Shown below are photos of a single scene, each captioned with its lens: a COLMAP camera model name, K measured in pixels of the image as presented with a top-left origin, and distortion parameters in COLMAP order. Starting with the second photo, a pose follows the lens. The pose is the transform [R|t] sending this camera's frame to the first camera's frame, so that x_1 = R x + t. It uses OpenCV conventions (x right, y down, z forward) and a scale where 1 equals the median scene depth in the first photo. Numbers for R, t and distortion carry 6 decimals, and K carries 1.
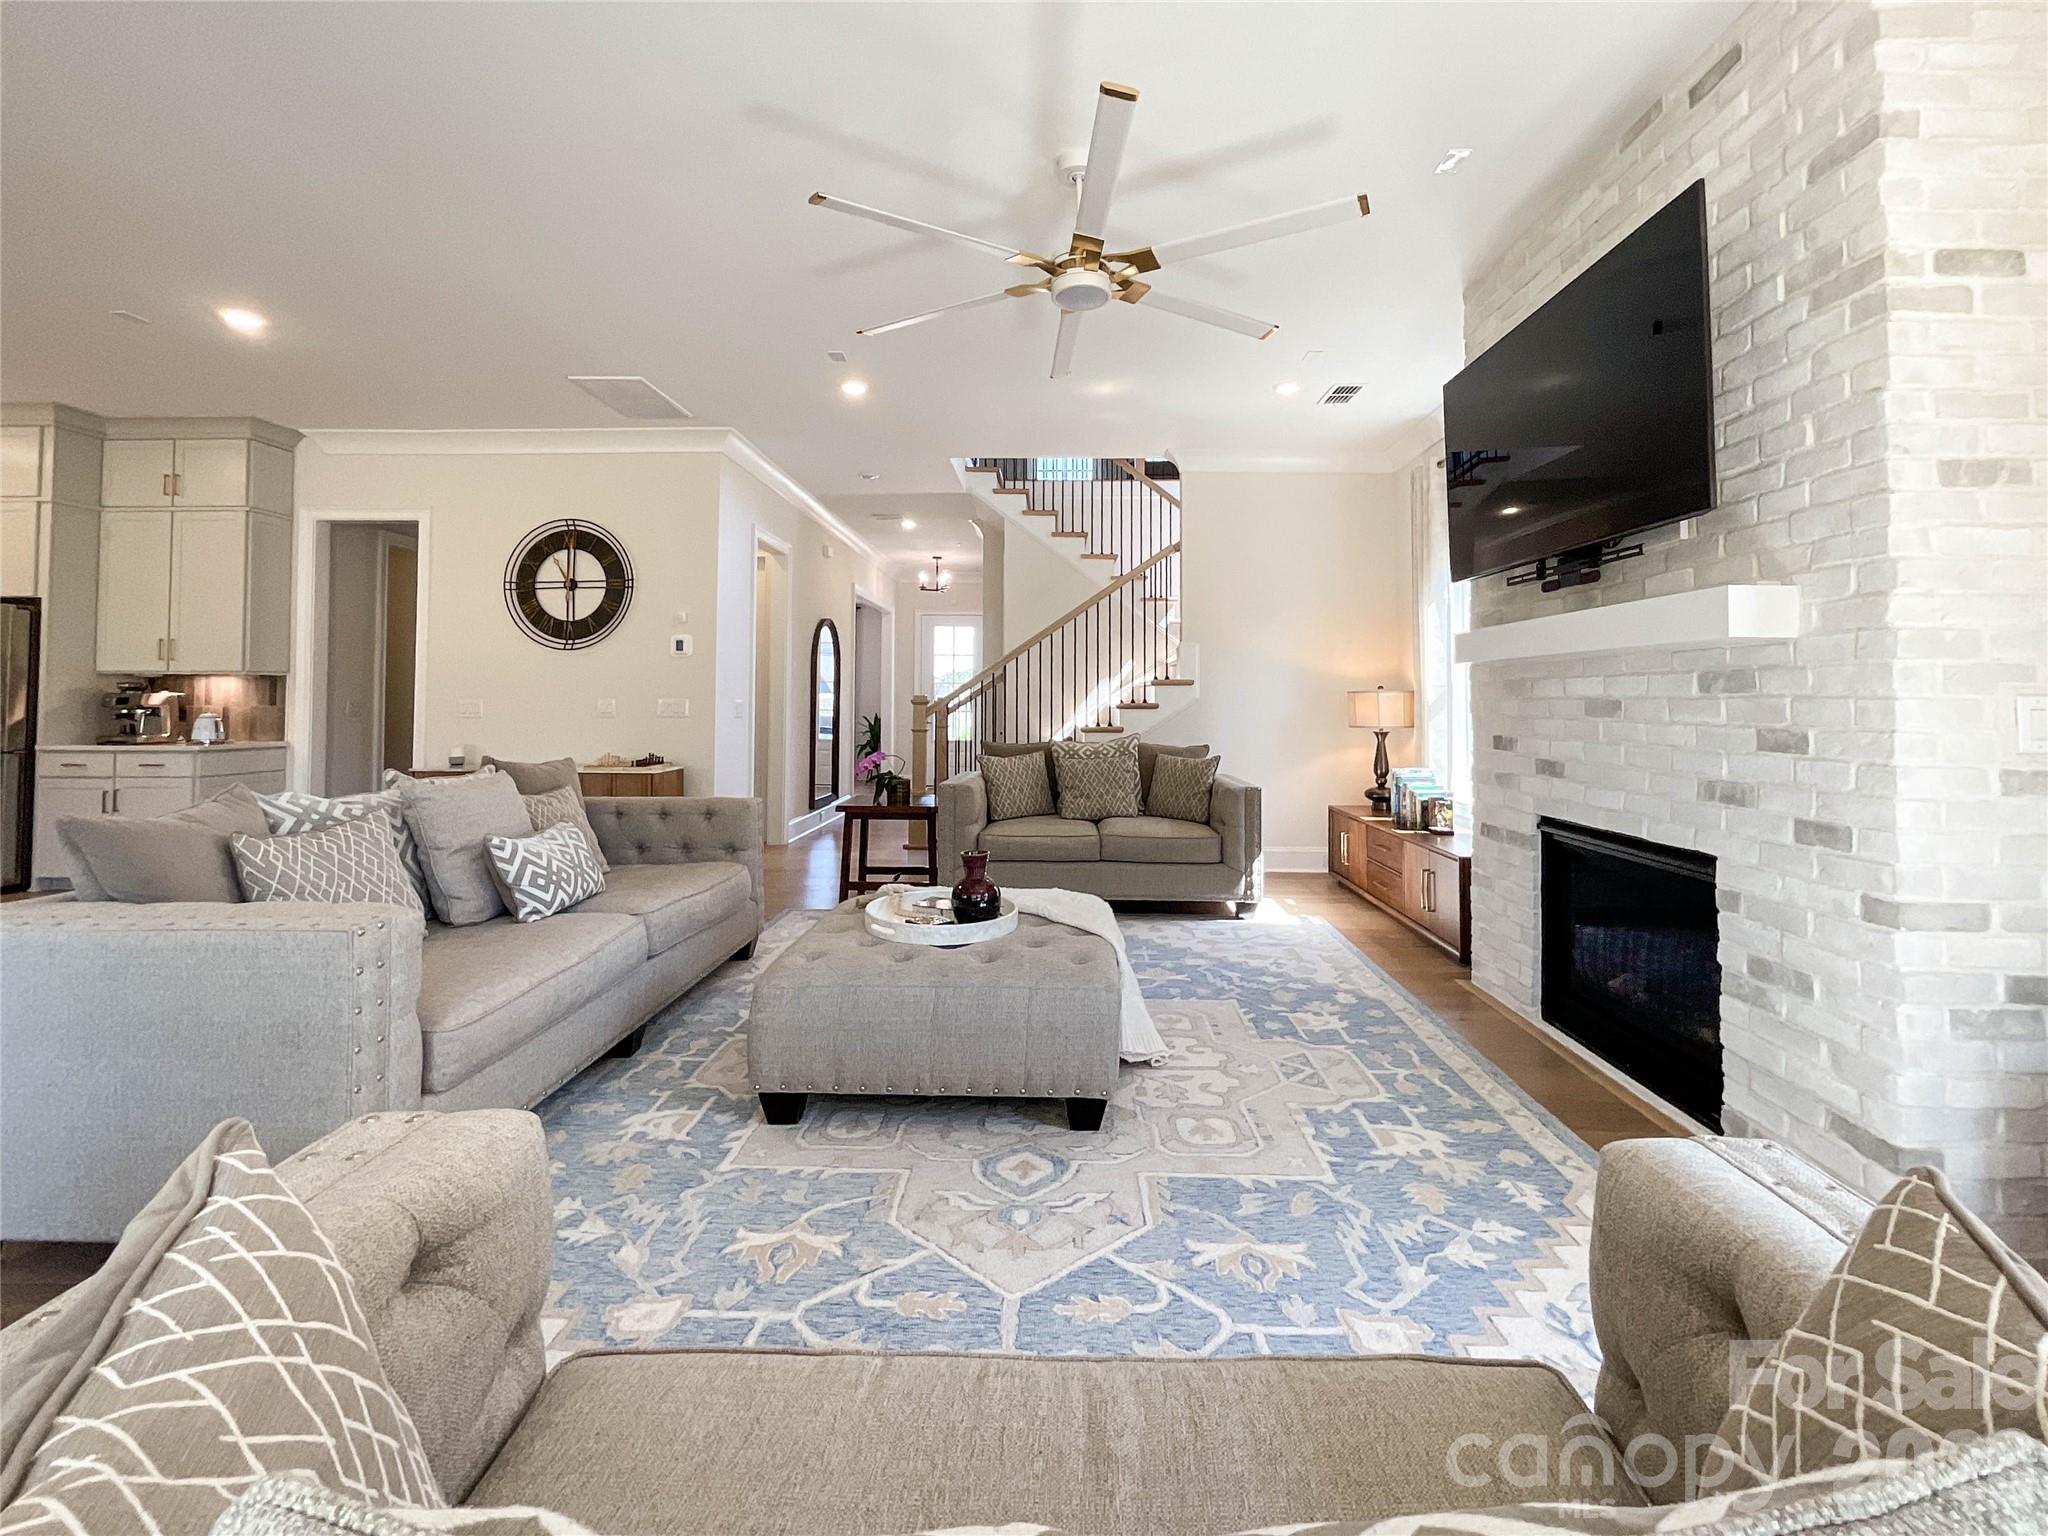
lens RADIAL K [[833.2, 0, 1050.4], [0, 833.2, 682.3], [0, 0, 1]] dist [-0.014684, 0.000652]
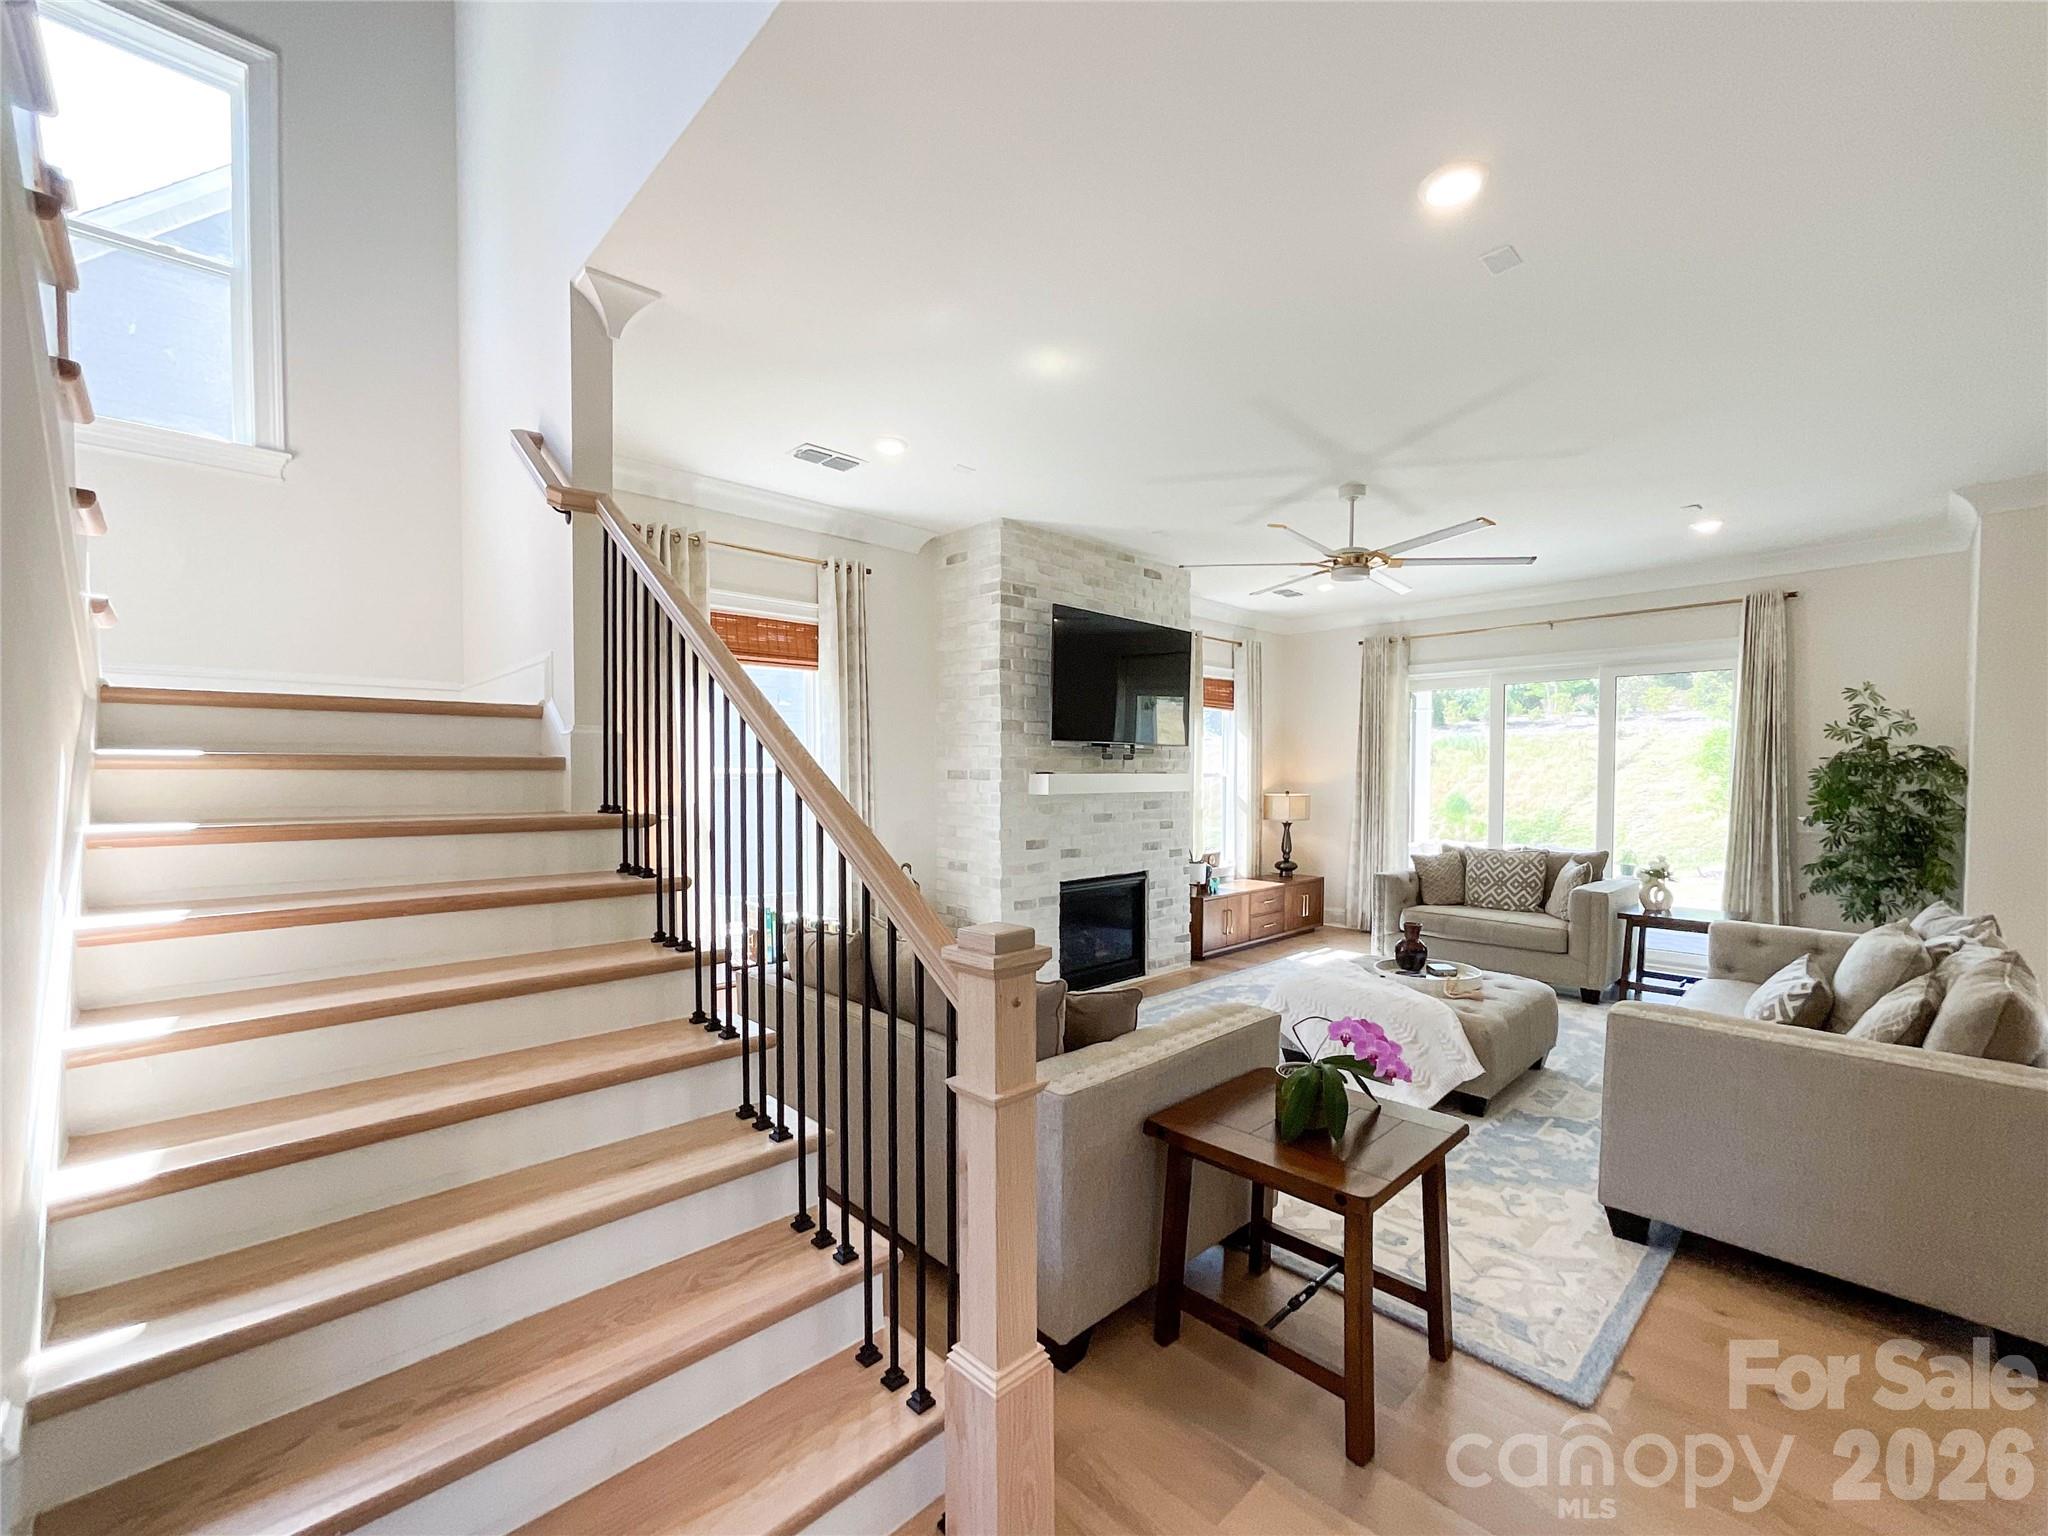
lens RADIAL K [[833.2, 0, 1022.7], [0, 833.2, 791.5], [0, 0, 1]] dist [-0.014684, 0.000652]
pose [[-0.689765, -0.012025, 0.723934, -0.766877], [-0.016636, 0.999861, 0.000757, -0.036620], [-0.723842, -0.011522, -0.689869, 2.802933]]
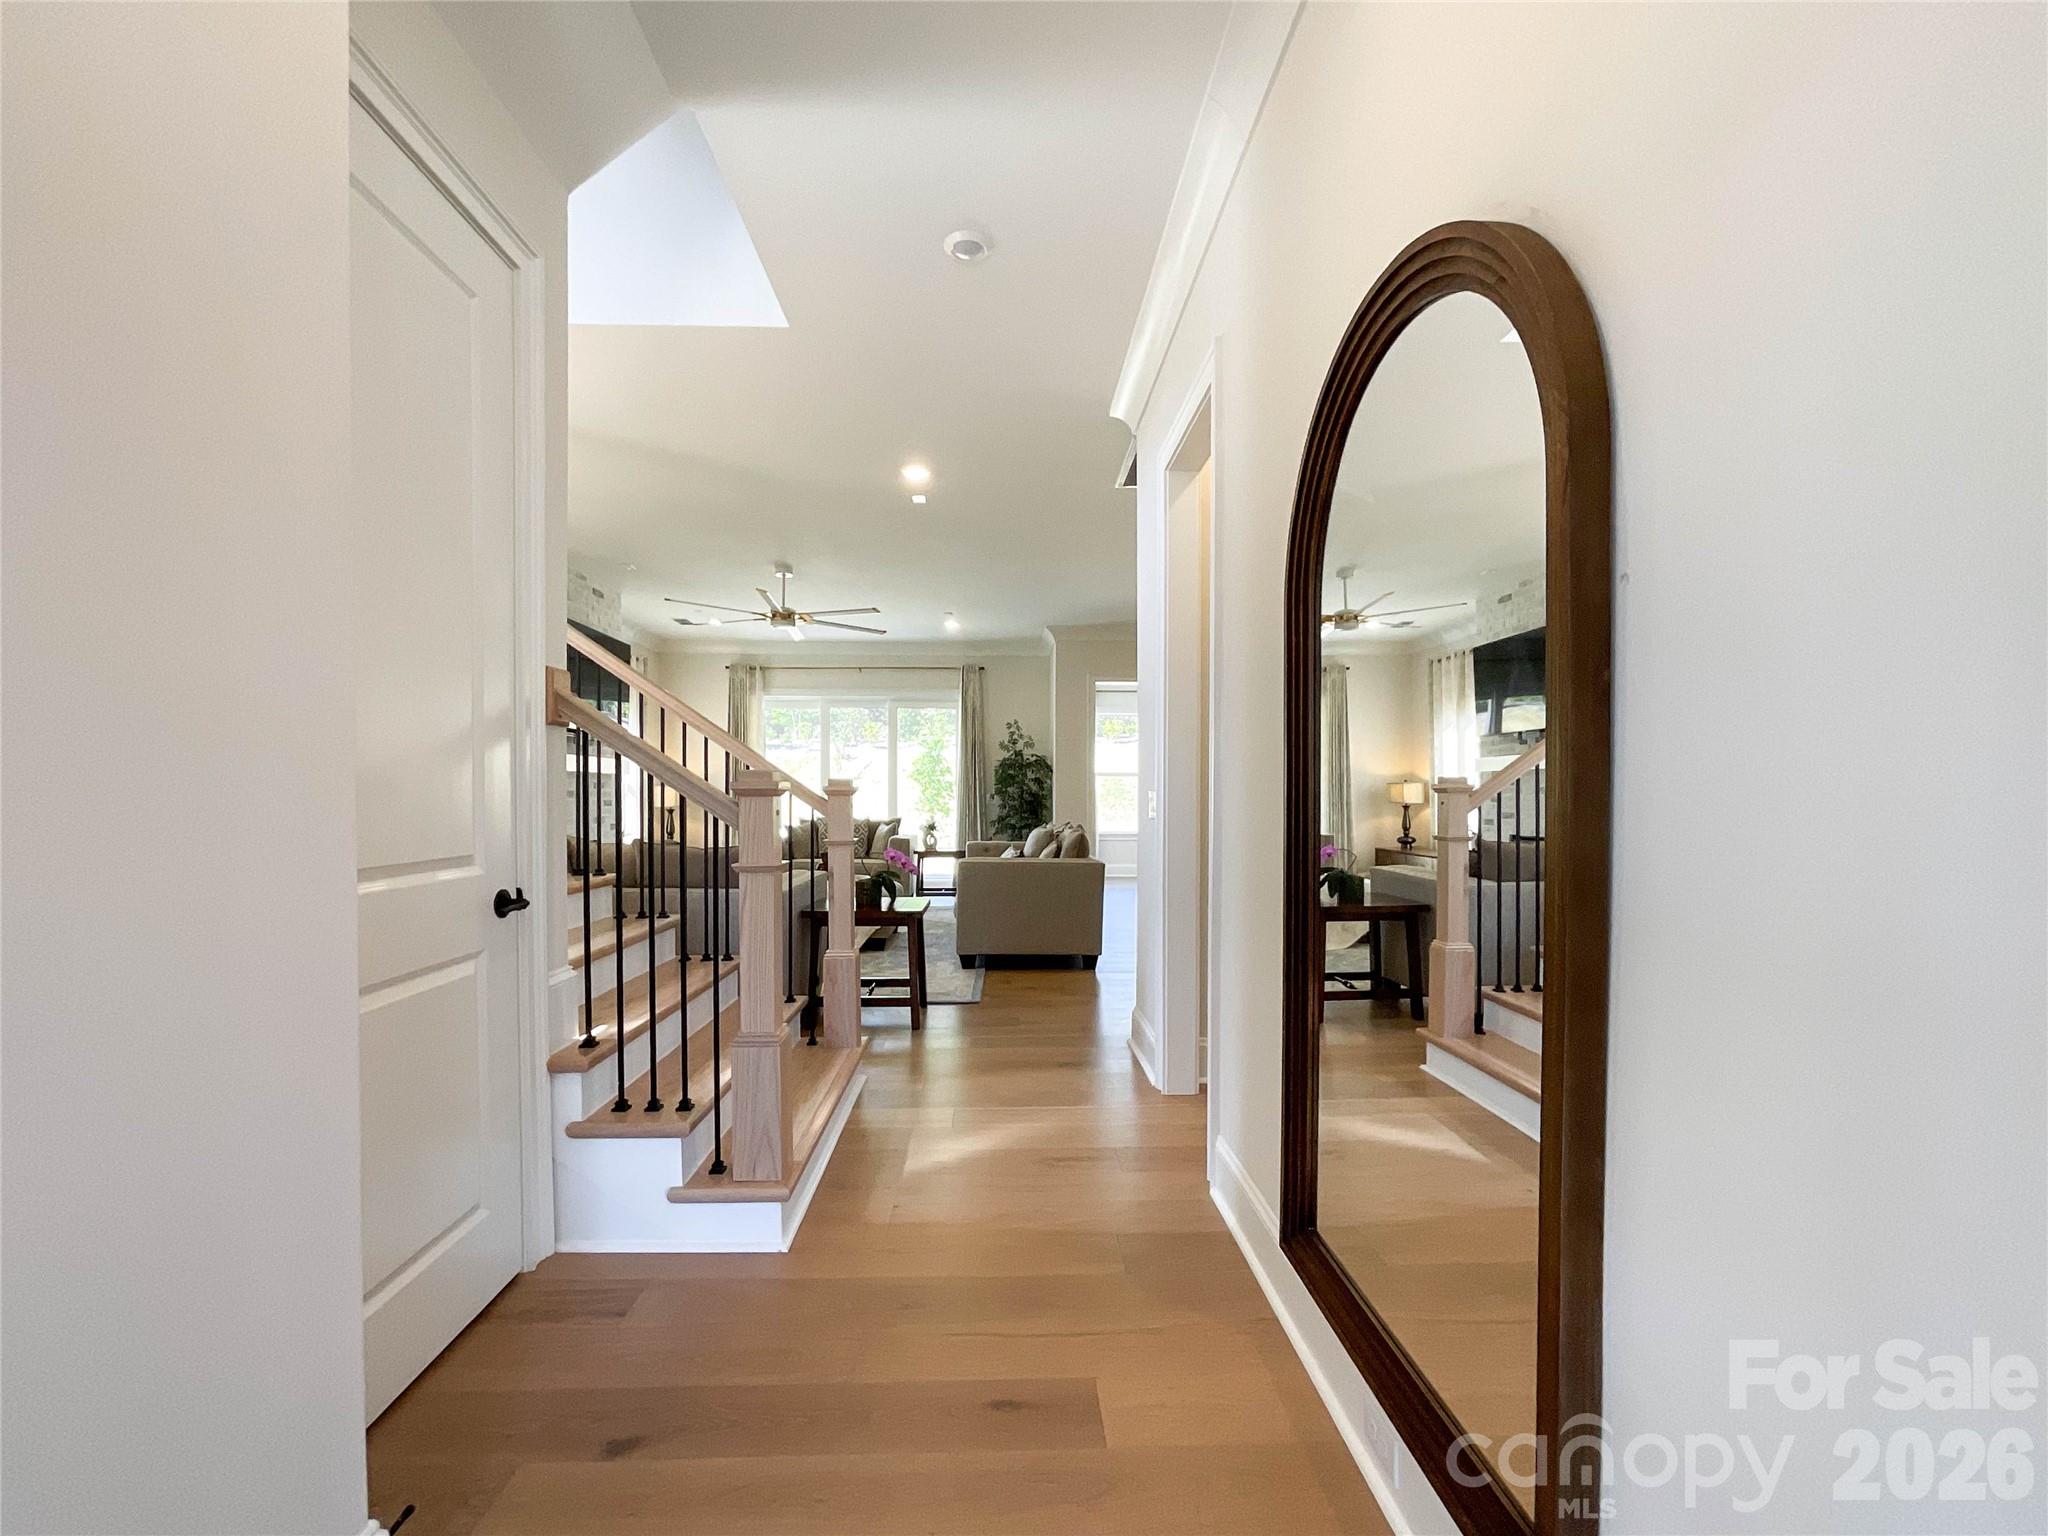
lens RADIAL K [[833.2, 0, 1024.9], [0, 833.2, 786.2], [0, 0, 1]] dist [-0.014684, 0.000652]
pose [[-0.999149, 0.005939, -0.040821, -0.620113], [0.007313, 0.999409, -0.033592, 0.095829], [0.040598, -0.033862, -0.998602, 3.733299]]
